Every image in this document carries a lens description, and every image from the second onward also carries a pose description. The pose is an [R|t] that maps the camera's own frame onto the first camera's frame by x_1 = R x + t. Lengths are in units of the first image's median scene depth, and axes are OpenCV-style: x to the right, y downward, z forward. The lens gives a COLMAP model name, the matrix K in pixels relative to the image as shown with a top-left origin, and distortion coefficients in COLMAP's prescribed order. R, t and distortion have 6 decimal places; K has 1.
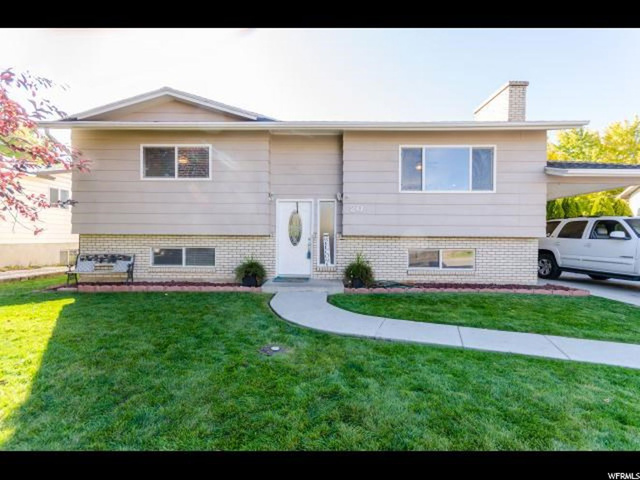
lens RADIAL K [[279.5, 0, 321.9], [0, 279.5, 238.6], [0, 0, 1]] dist [0.011811, -0.000832]
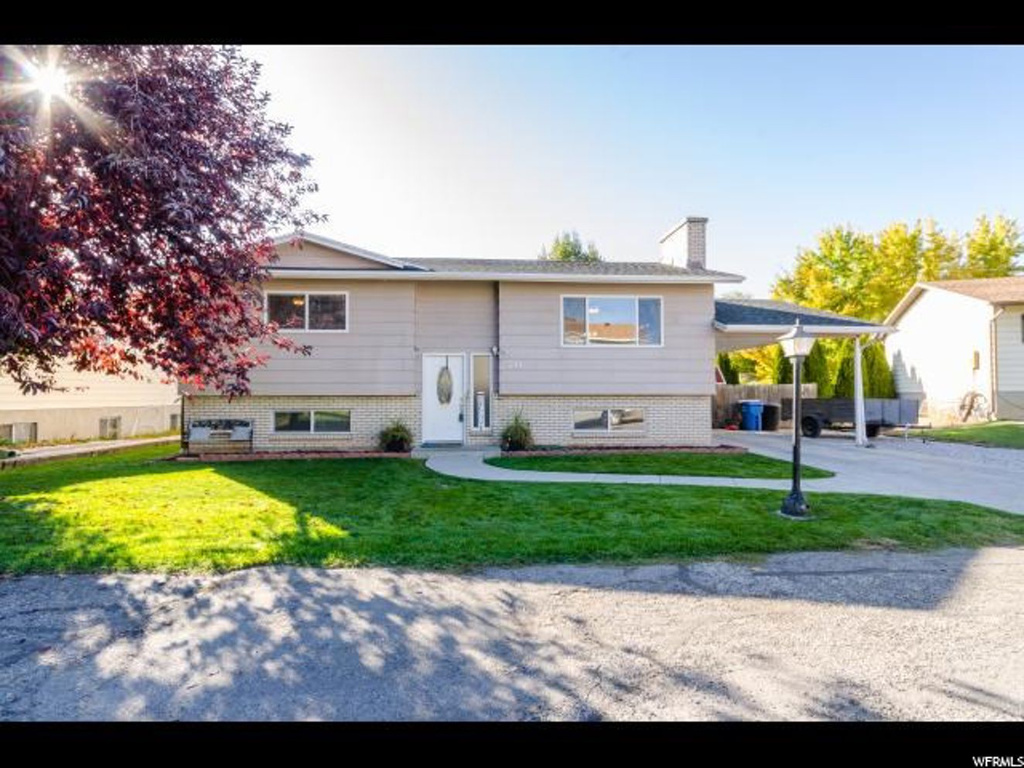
lens RADIAL K [[502.9, 0, 510.3], [0, 502.9, 382.1], [0, 0, 1]] dist [0.003967, -0.000445]
pose [[0.996330, -0.007604, 0.085259, -0.026895], [0.009911, 0.999595, -0.026661, -0.007662], [-0.085022, 0.027408, 0.996002, -0.586668]]
